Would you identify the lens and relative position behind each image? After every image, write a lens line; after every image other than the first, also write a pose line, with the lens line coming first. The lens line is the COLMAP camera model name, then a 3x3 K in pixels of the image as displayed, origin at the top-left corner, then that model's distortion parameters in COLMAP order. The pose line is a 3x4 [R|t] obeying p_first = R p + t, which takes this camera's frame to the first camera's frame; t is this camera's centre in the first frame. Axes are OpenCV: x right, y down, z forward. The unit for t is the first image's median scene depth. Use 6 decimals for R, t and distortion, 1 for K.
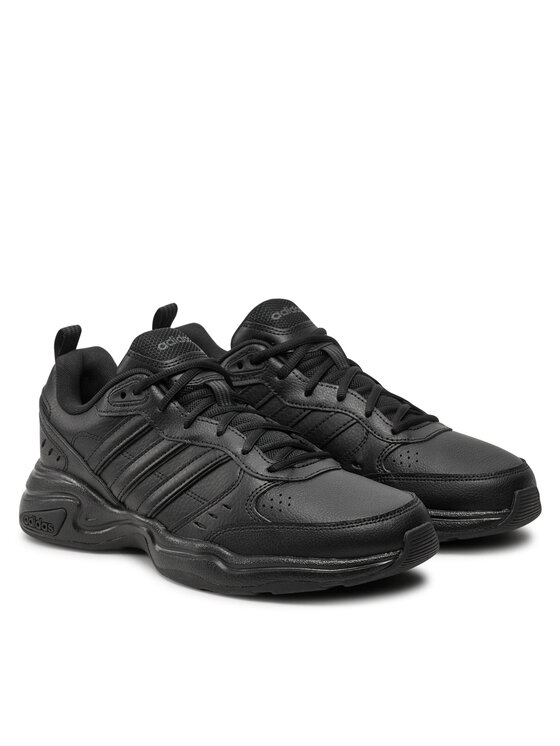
lens RADIAL K [[3054.9, 0, 280.0], [0, 3054.9, 373.0], [0, 0, 1]] dist [1.783258, 2.807970]
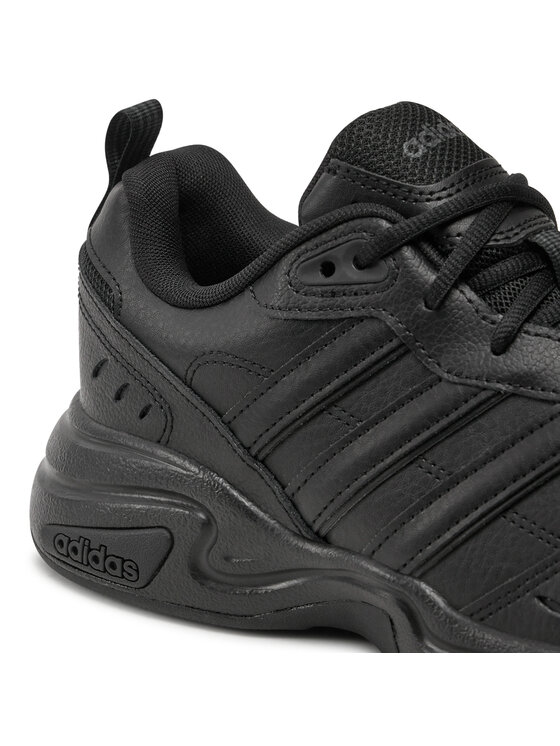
lens RADIAL K [[3054.9, 0, 280.0], [0, 3054.9, 373.0], [0, 0, 1]] dist [1.783258, 2.807970]
pose [[0.995689, 0.005227, 0.092609, -0.095810], [-0.011339, 0.997782, 0.065594, -0.005756], [-0.092060, -0.066362, 0.993540, 0.591236]]
